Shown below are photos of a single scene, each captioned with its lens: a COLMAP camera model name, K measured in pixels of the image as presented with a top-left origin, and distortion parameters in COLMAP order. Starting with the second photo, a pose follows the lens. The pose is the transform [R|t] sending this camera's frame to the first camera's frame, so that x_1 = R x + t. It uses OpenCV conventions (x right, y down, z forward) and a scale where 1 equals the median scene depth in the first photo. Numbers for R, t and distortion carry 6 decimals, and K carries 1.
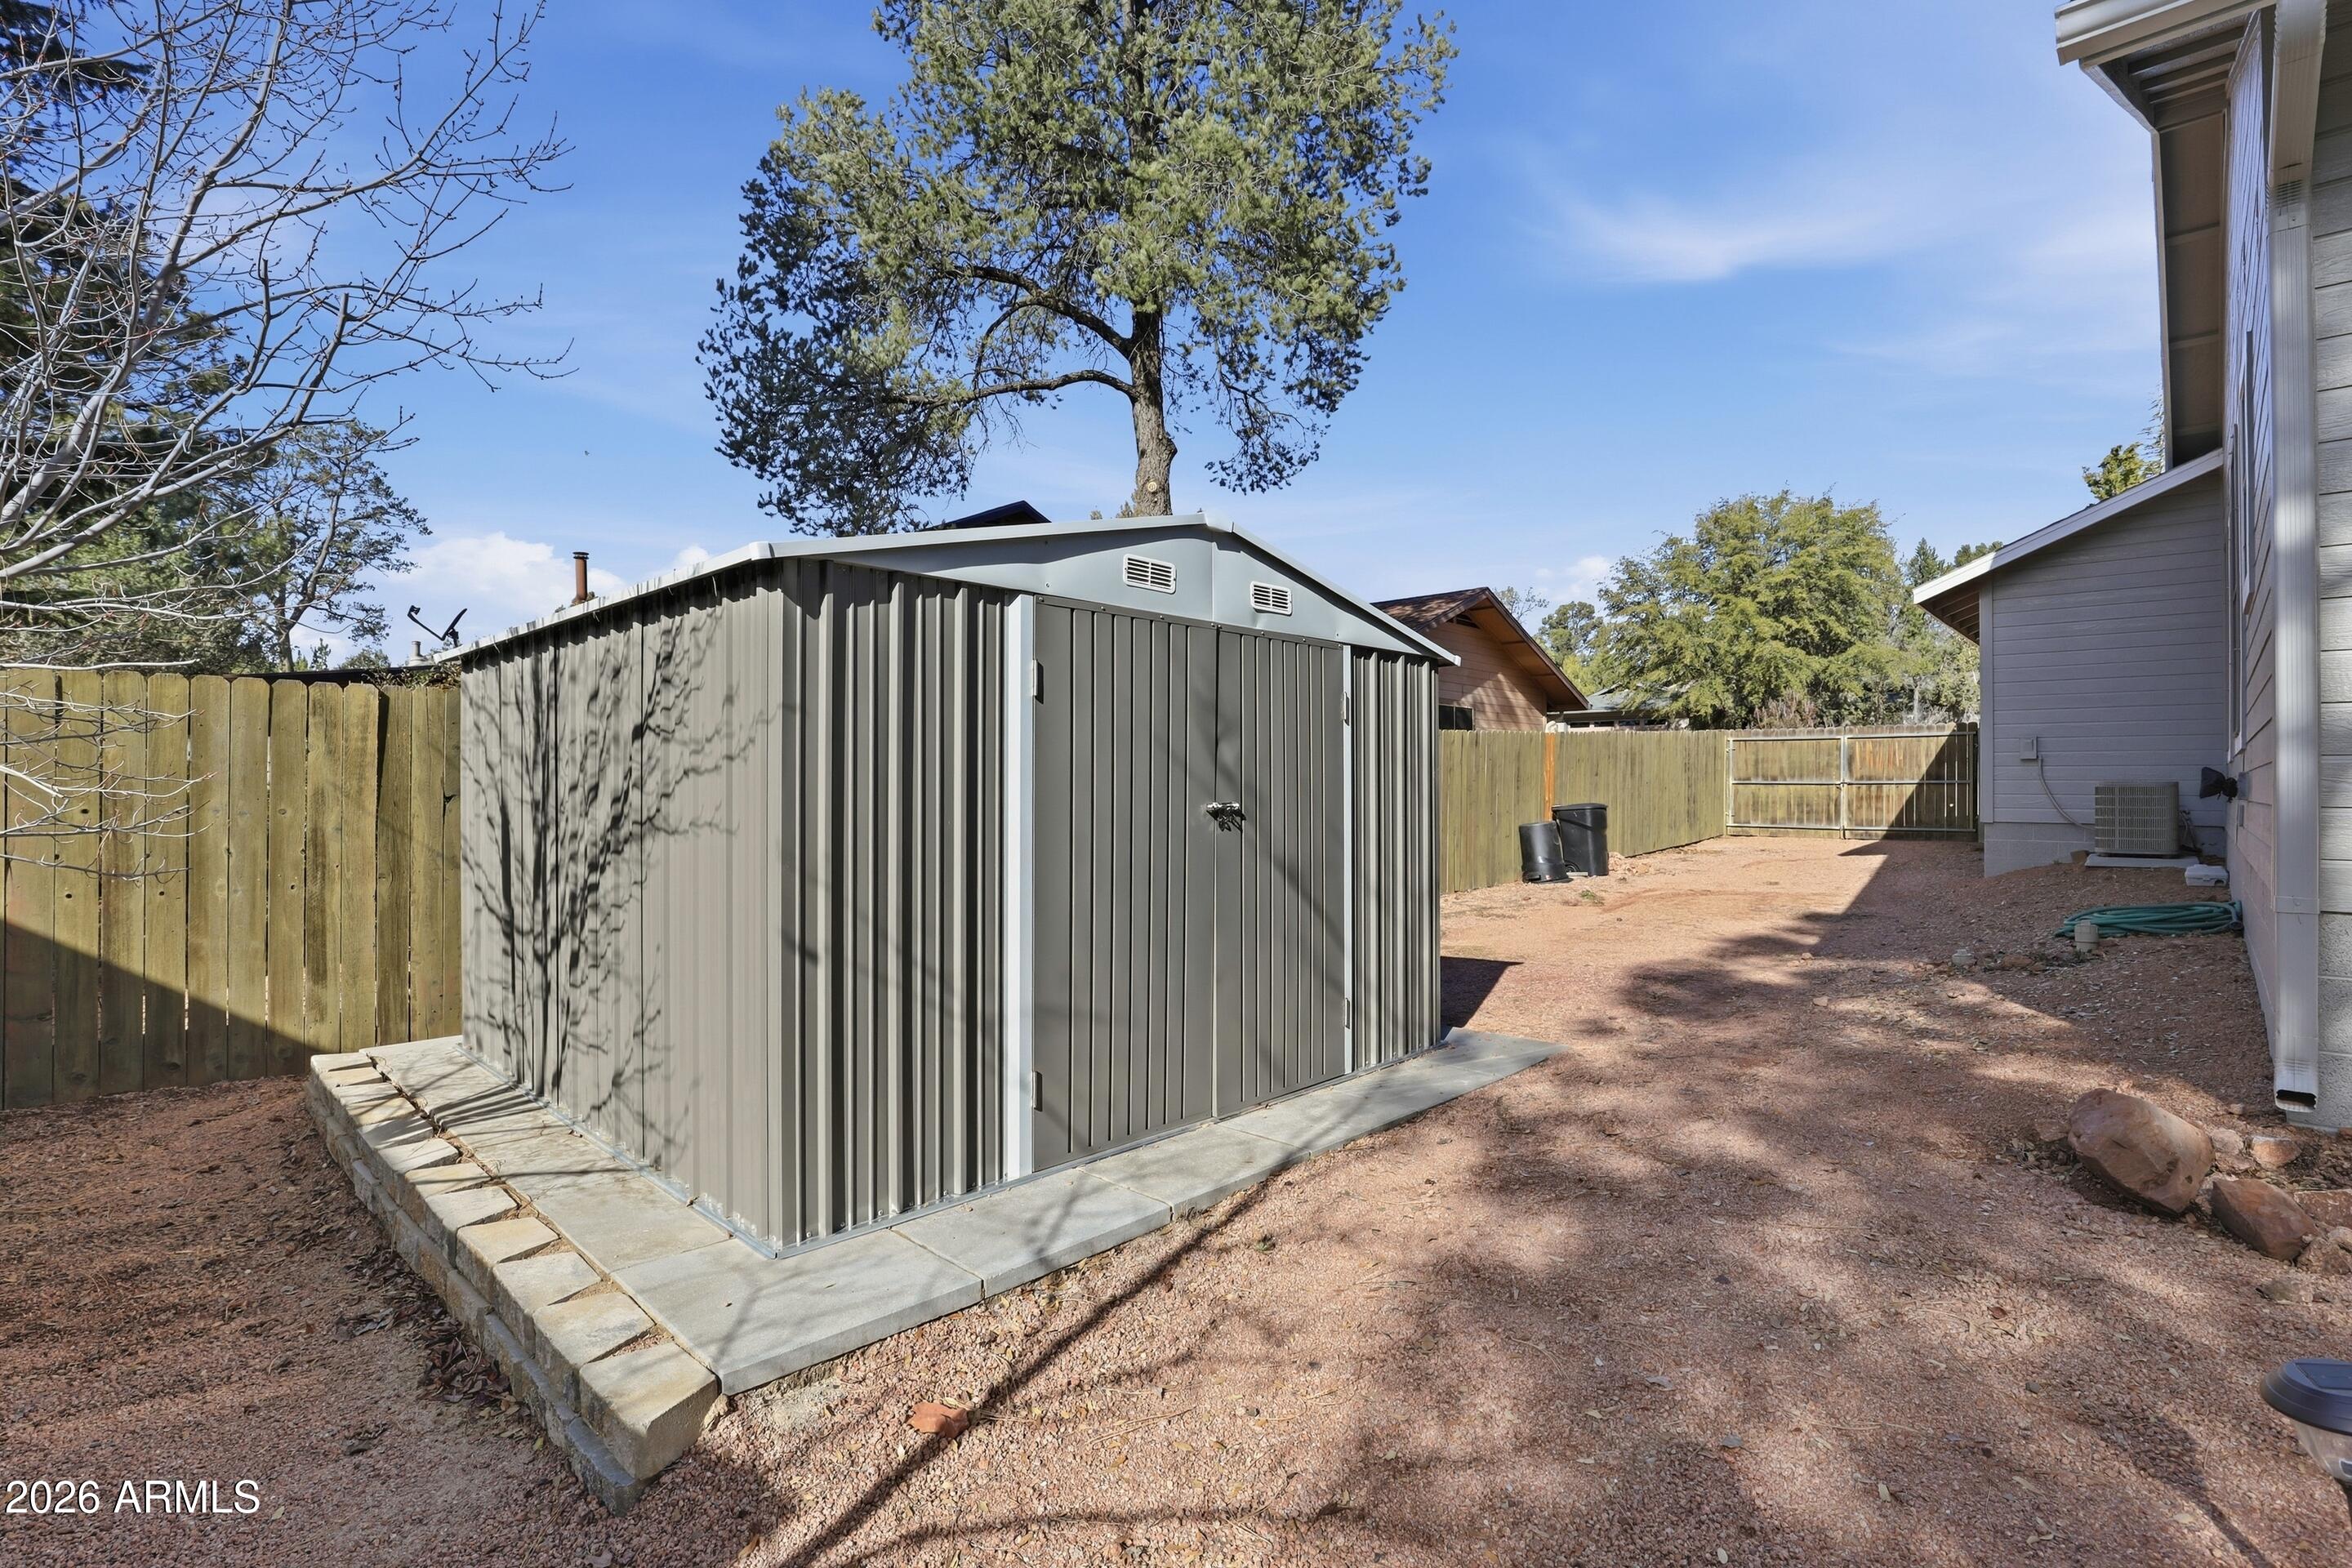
lens RADIAL K [[1093.1, 0, 1163.8], [0, 1093.1, 781.3], [0, 0, 1]] dist [-0.023744, -0.000204]
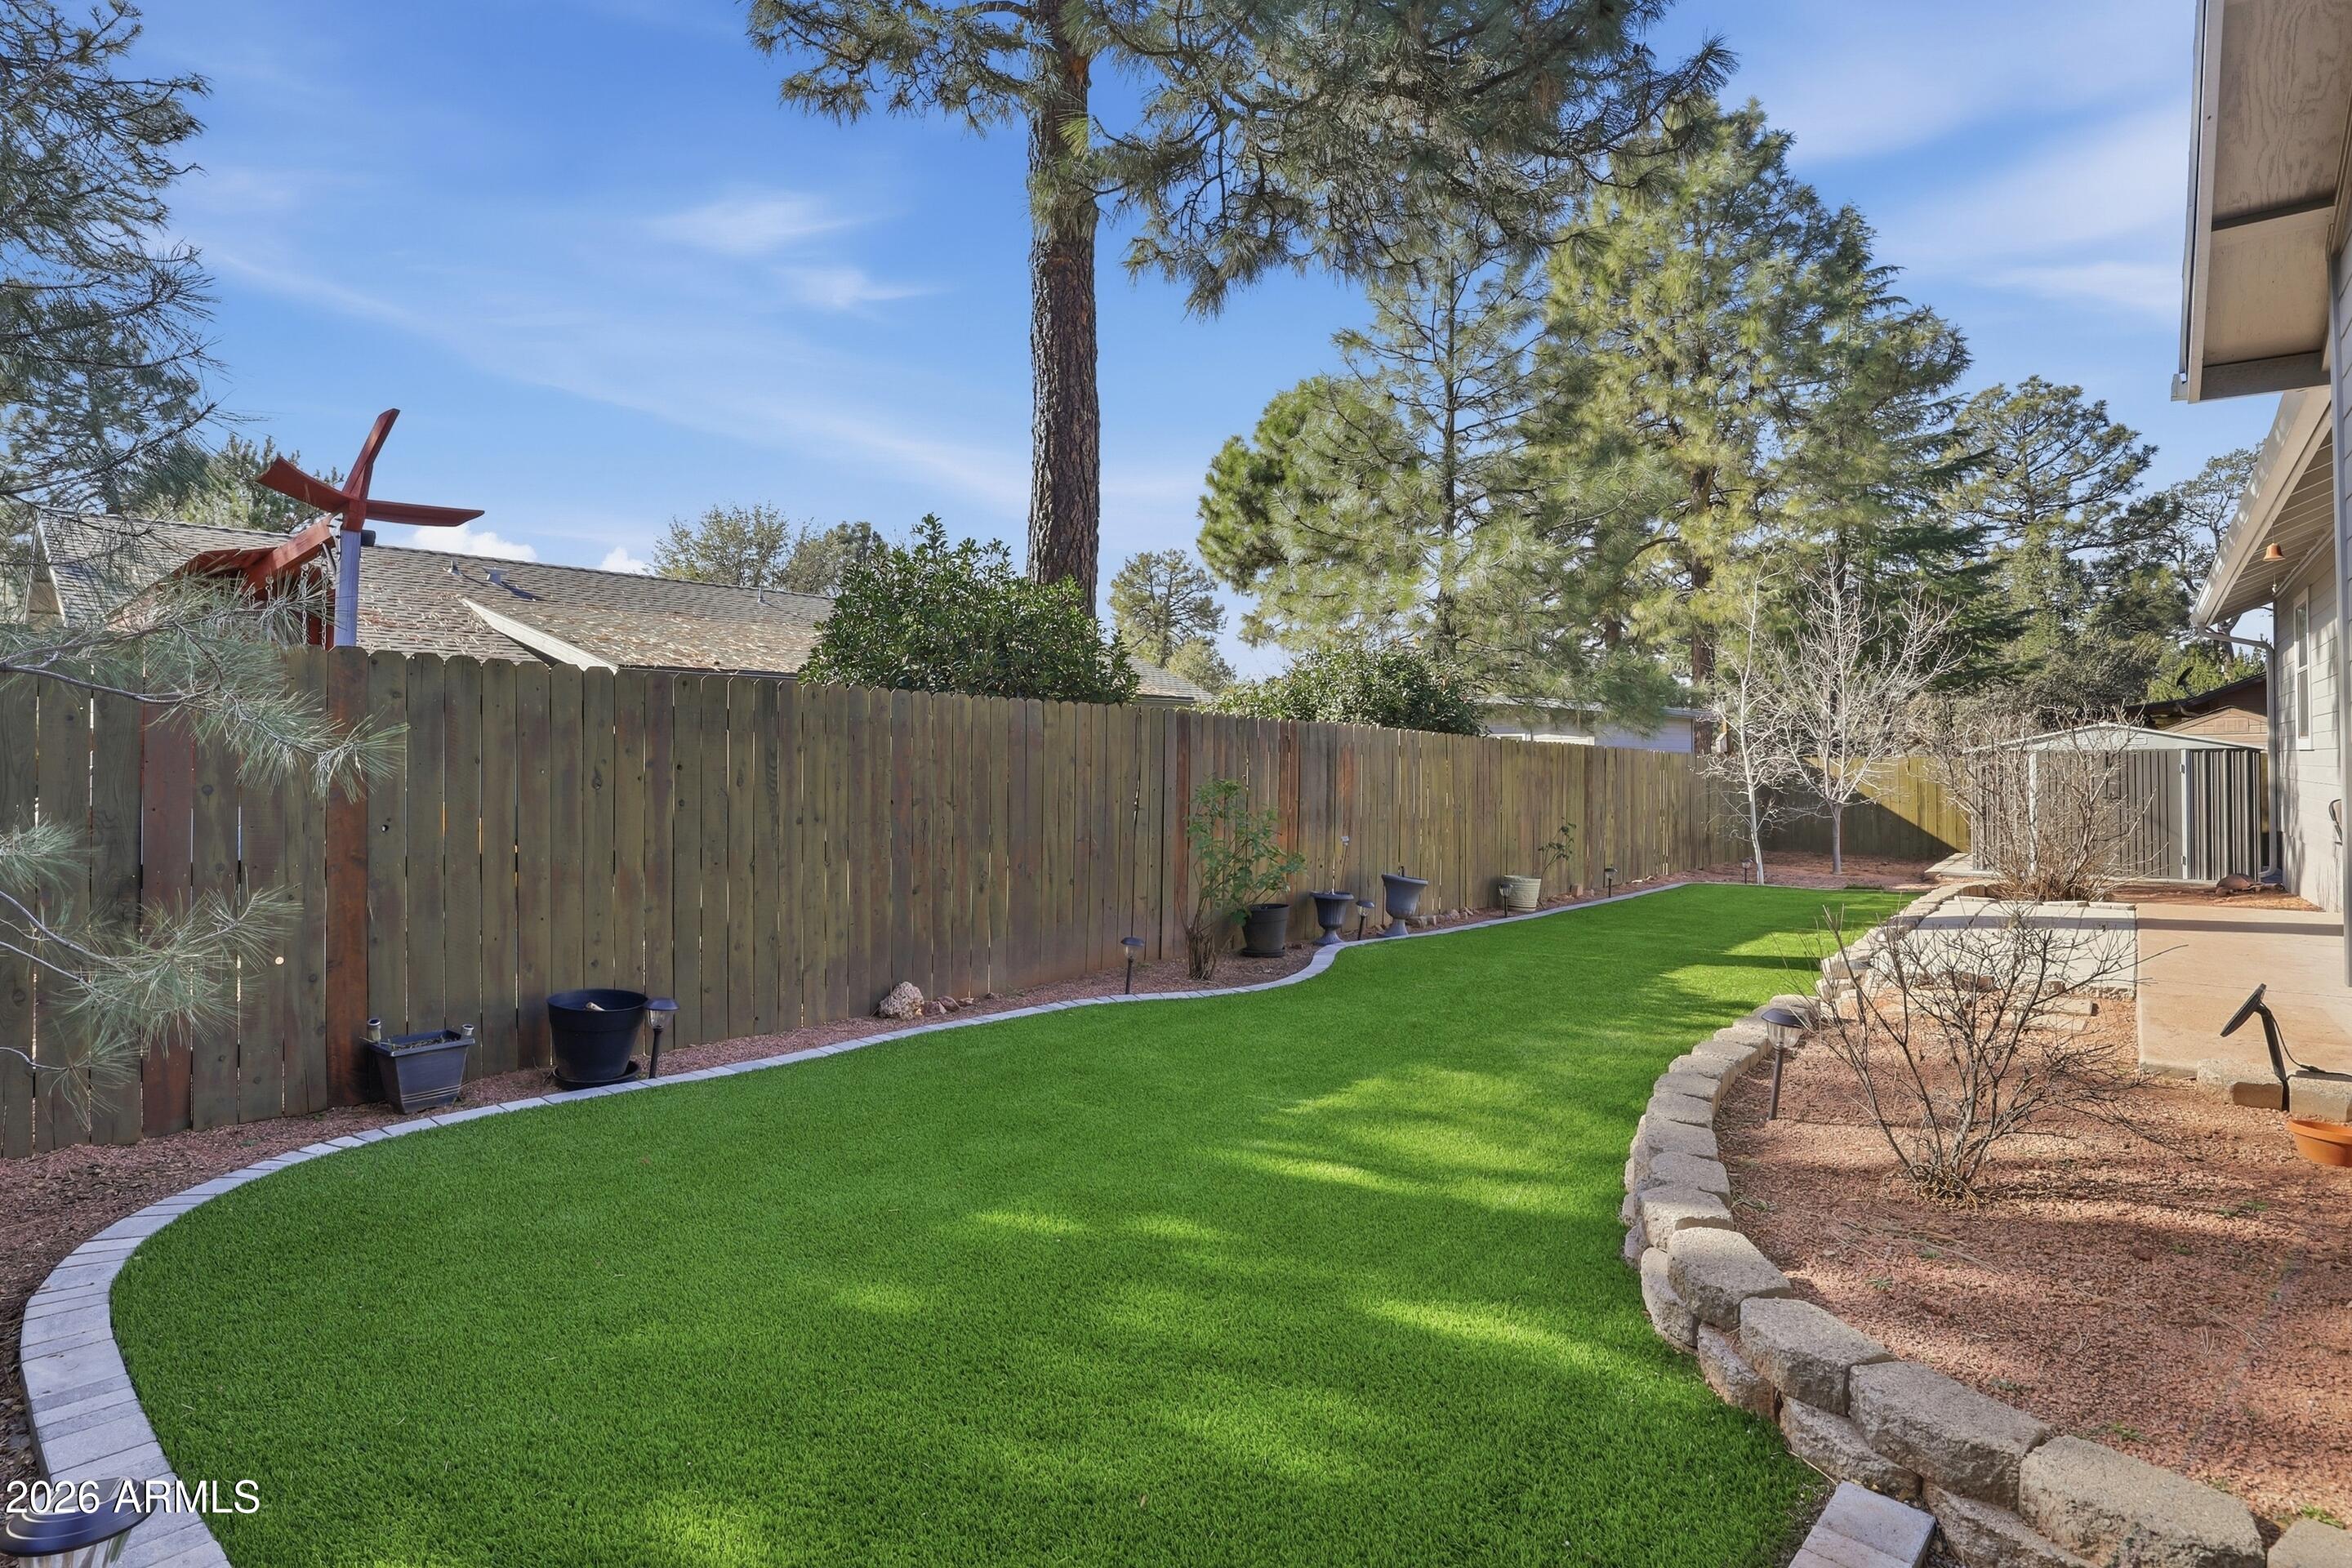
lens RADIAL K [[1093.1, 0, 1163.8], [0, 1093.1, 781.3], [0, 0, 1]] dist [-0.023744, -0.000204]
pose [[0.030056, 0.016580, -0.999411, 3.305798], [0.008323, 0.999824, 0.016837, -0.109291], [0.999514, -0.008824, 0.029913, -2.194213]]
